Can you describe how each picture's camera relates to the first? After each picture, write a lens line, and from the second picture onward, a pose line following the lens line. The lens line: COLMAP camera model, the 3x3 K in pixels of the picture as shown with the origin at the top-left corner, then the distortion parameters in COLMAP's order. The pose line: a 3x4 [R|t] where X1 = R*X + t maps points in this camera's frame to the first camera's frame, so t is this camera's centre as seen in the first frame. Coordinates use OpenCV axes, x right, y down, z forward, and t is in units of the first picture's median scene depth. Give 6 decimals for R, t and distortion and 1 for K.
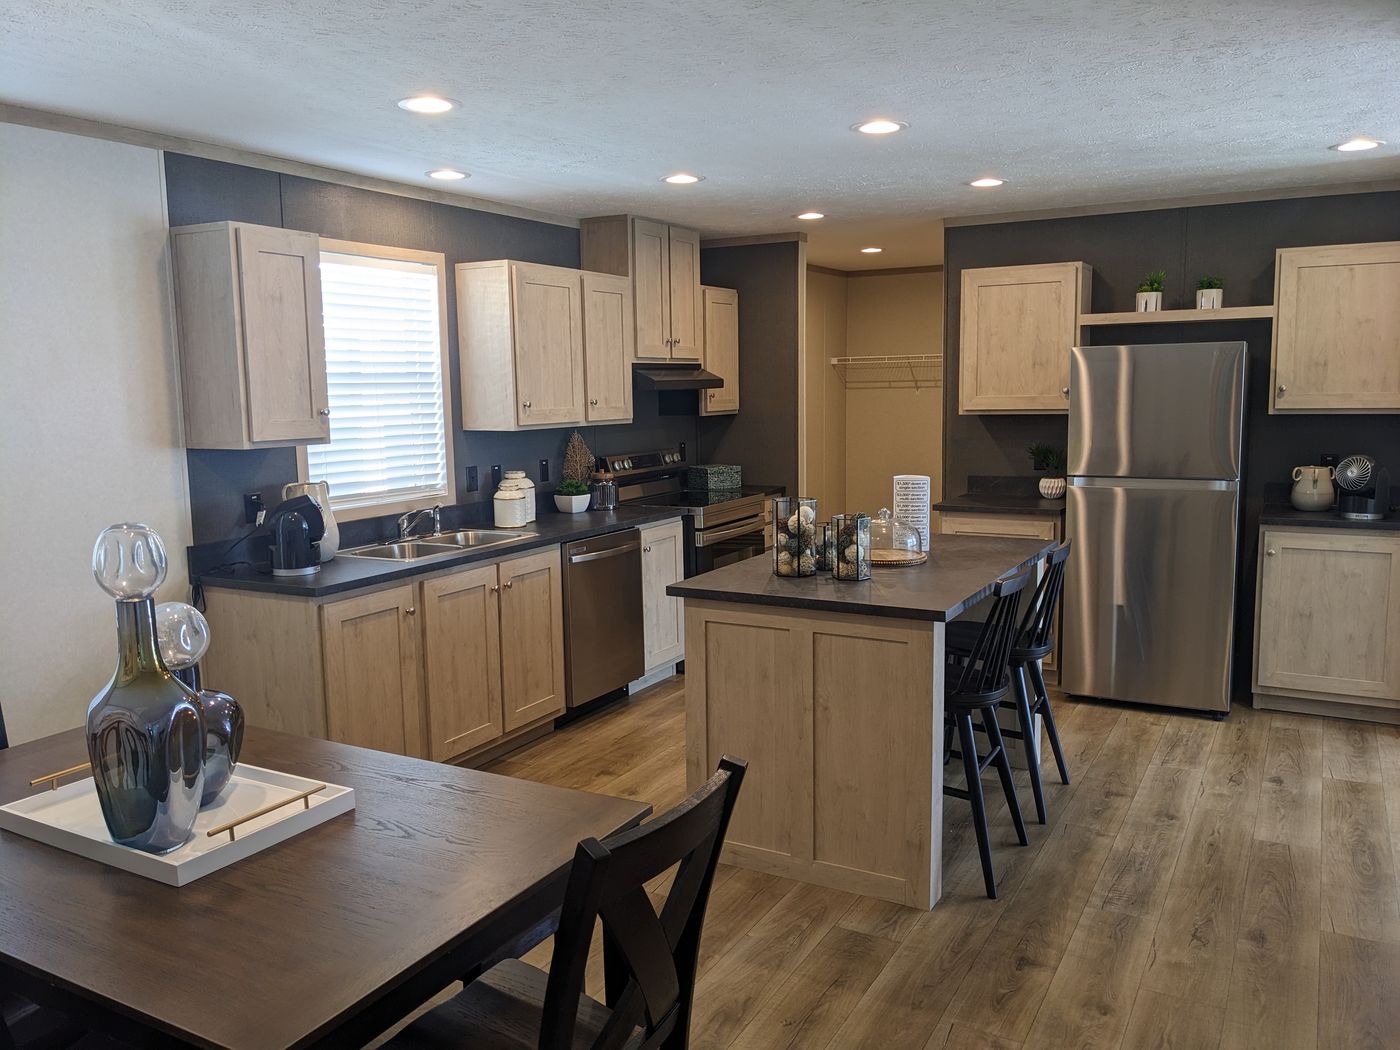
lens RADIAL K [[1095.7, 0, 700.0], [0, 1095.7, 525.0], [0, 0, 1]] dist [0.102260, -0.169223]
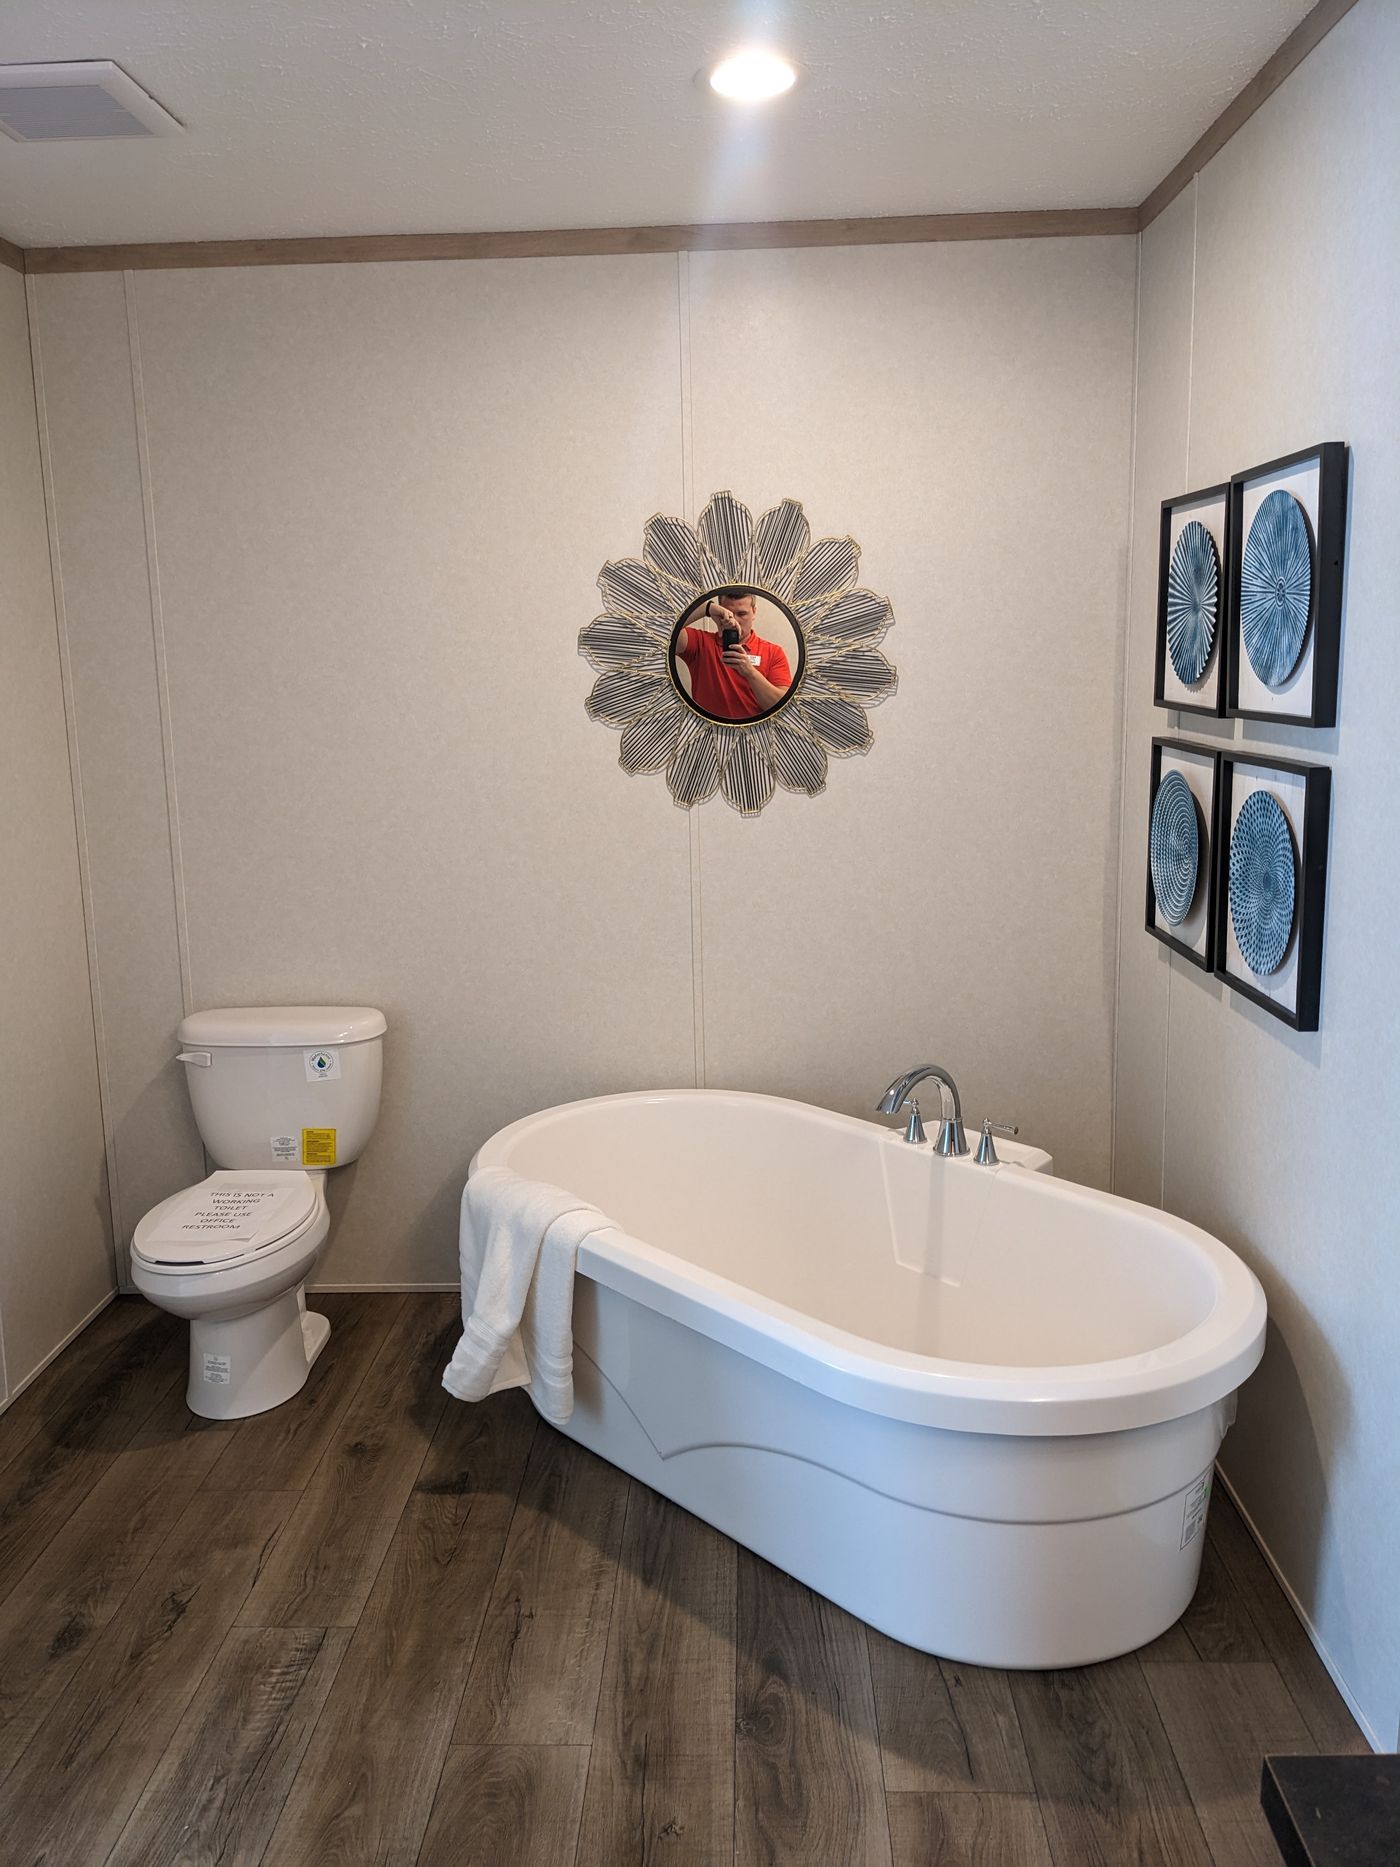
lens RADIAL K [[1461.2, 0, 700.0], [0, 1461.2, 933.5], [0, 0, 1]] dist [0.102260, -0.169223]
pose [[-0.887392, 0.115290, -0.446367, 0.536143], [-0.027876, 0.953036, 0.301573, -0.223111], [0.460172, 0.280056, -0.842502, 1.770584]]
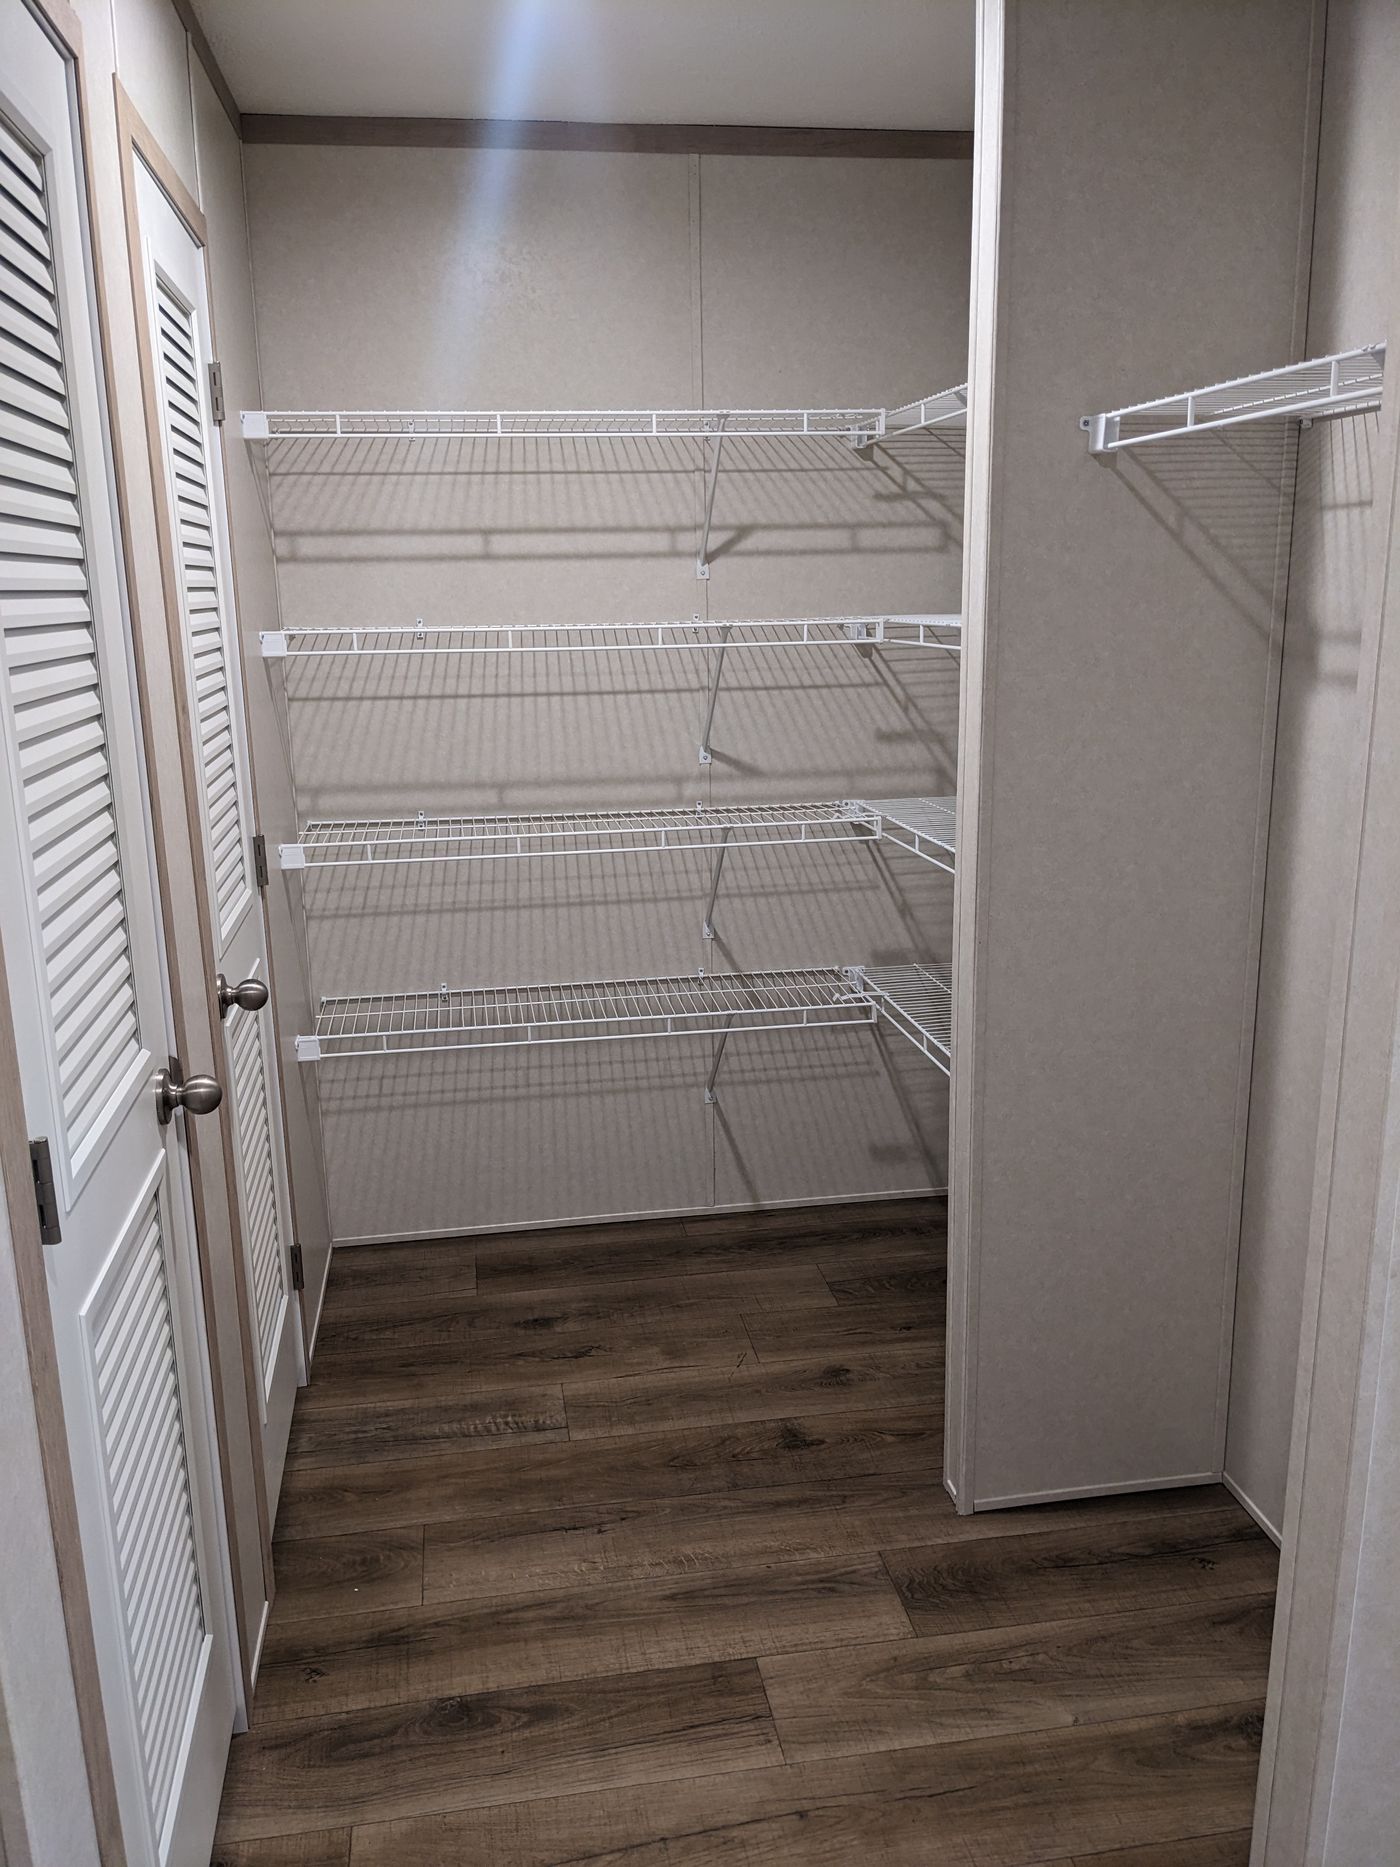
lens RADIAL K [[1484.9, 0, 700.0], [0, 1484.9, 933.5], [0, 0, 1]] dist [0.069304, -0.098861]
pose [[-0.627132, -0.155385, 0.763257, -0.317517], [0.122777, 0.947930, 0.293861, -0.174131], [-0.769176, 0.278000, -0.575399, 1.495102]]
